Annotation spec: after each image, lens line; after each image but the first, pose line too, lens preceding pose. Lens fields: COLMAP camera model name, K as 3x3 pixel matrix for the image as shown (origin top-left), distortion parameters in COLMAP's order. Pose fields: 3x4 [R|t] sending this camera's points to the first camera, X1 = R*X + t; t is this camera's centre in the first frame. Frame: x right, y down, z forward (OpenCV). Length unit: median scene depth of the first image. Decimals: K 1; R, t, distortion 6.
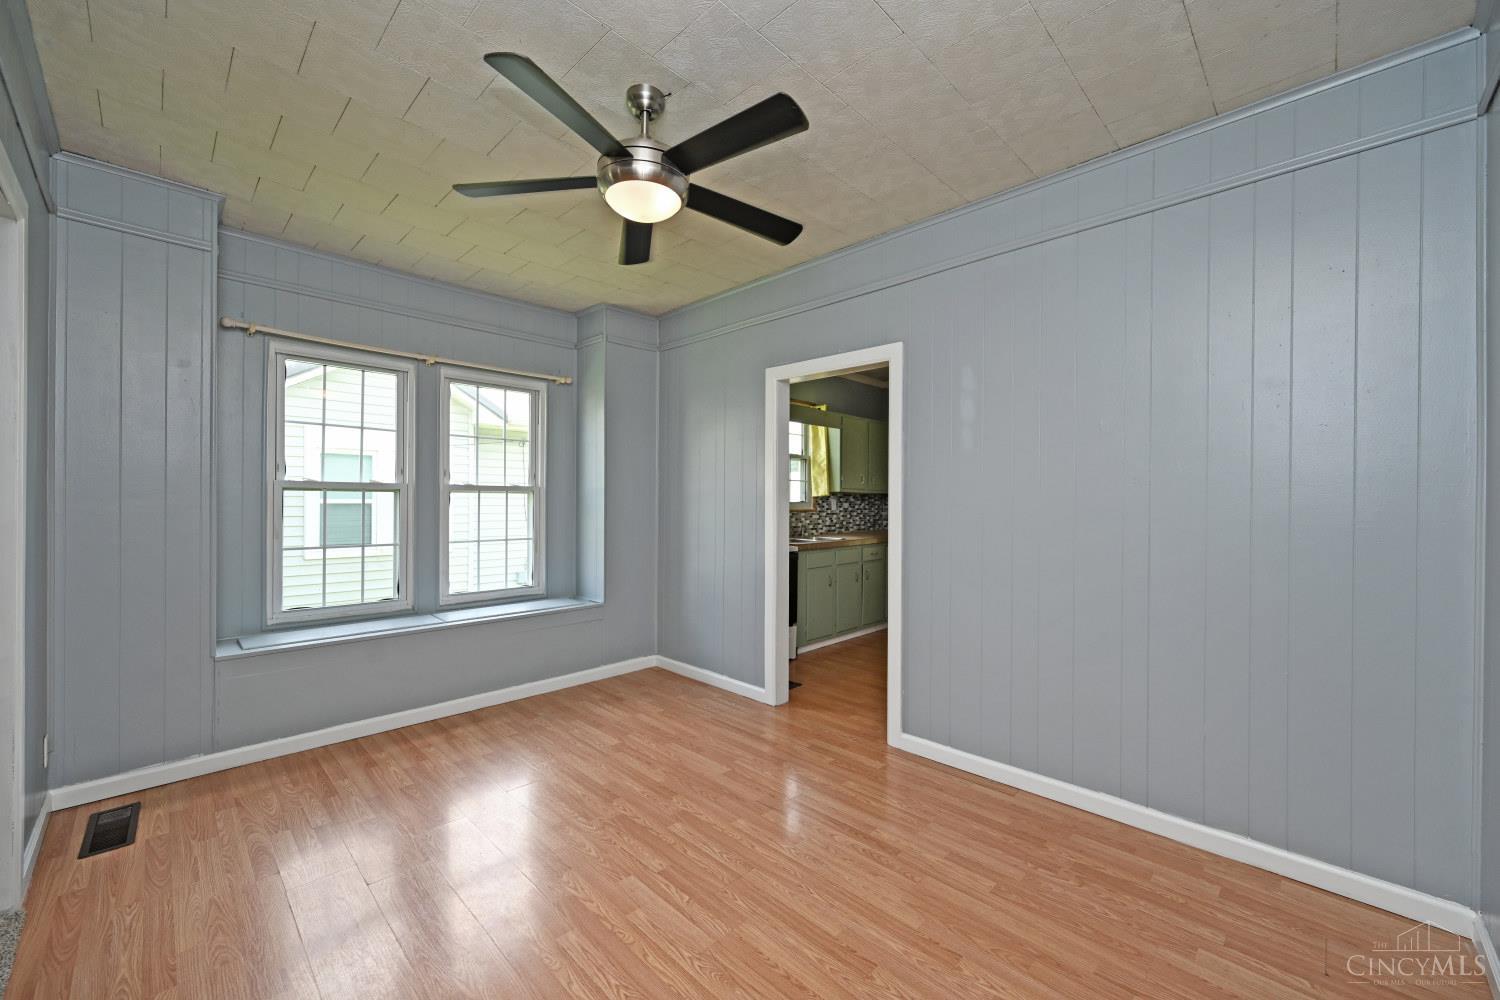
lens RADIAL K [[587.9, 0, 750.0], [0, 587.9, 500.0], [0, 0, 1]] dist [-0.001709, 0.000136]
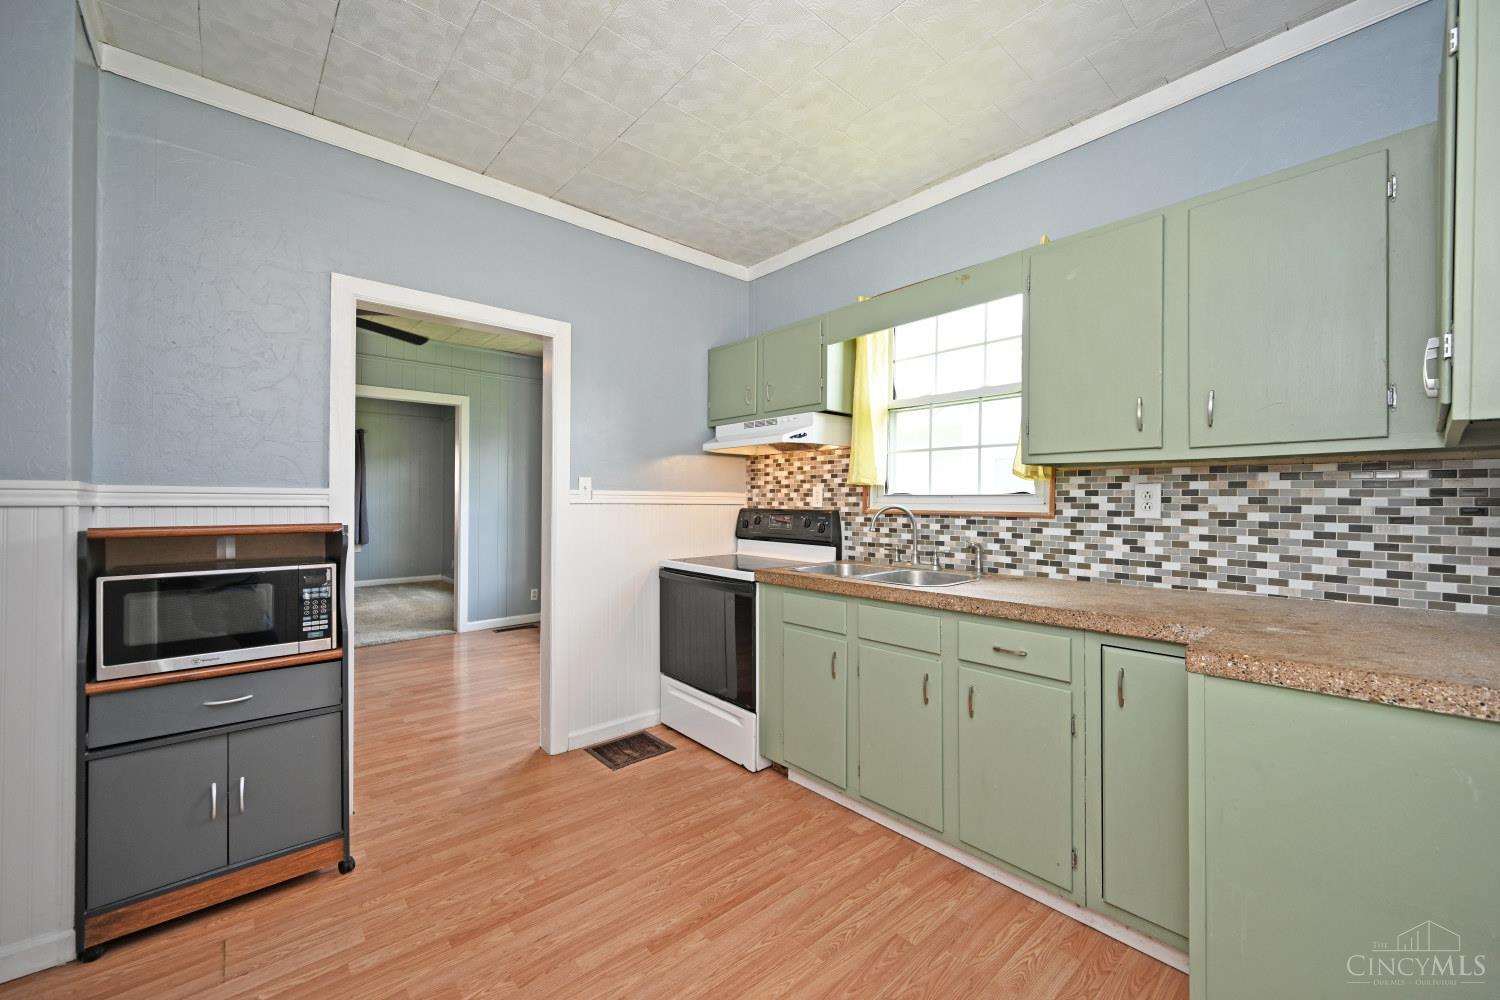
lens RADIAL K [[587.9, 0, 750.0], [0, 587.9, 500.0], [0, 0, 1]] dist [-0.001709, 0.000136]
pose [[-0.075179, -0.011724, -0.997101, 0.495867], [-0.005621, 0.999920, -0.011334, 0.012621], [0.997154, 0.004753, -0.075239, 0.809397]]
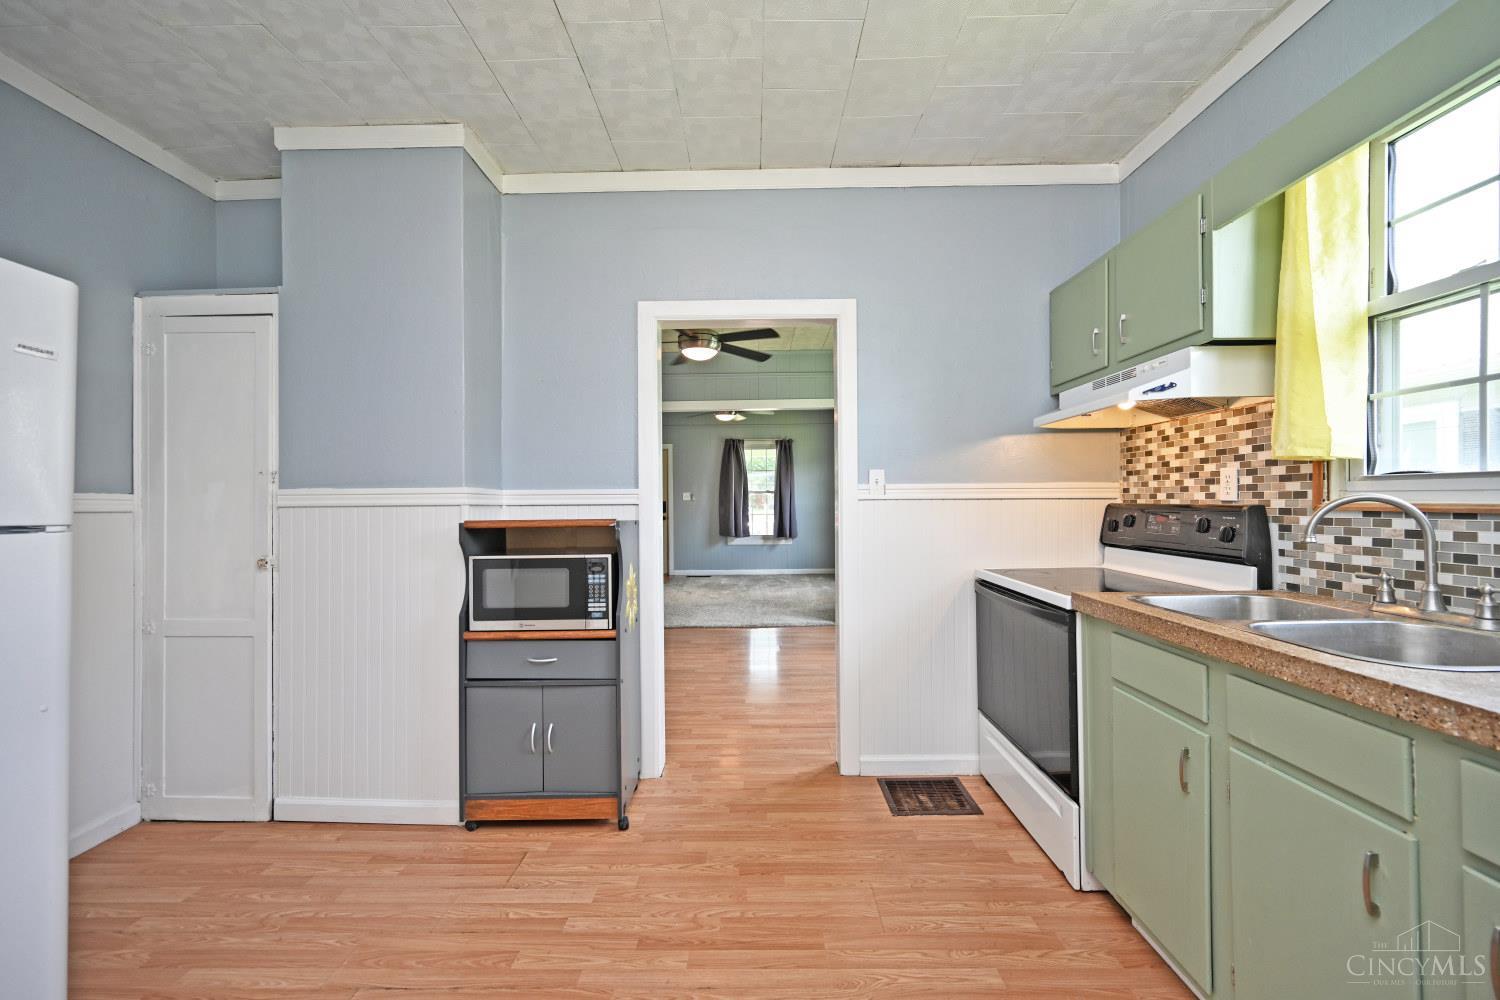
lens RADIAL K [[587.9, 0, 750.0], [0, 587.9, 500.0], [0, 0, 1]] dist [-0.001709, 0.000136]
pose [[-0.723417, -0.003446, -0.690403, 0.383820], [0.002570, 0.999967, -0.007683, 0.014219], [0.690407, -0.007332, -0.723384, 0.882569]]
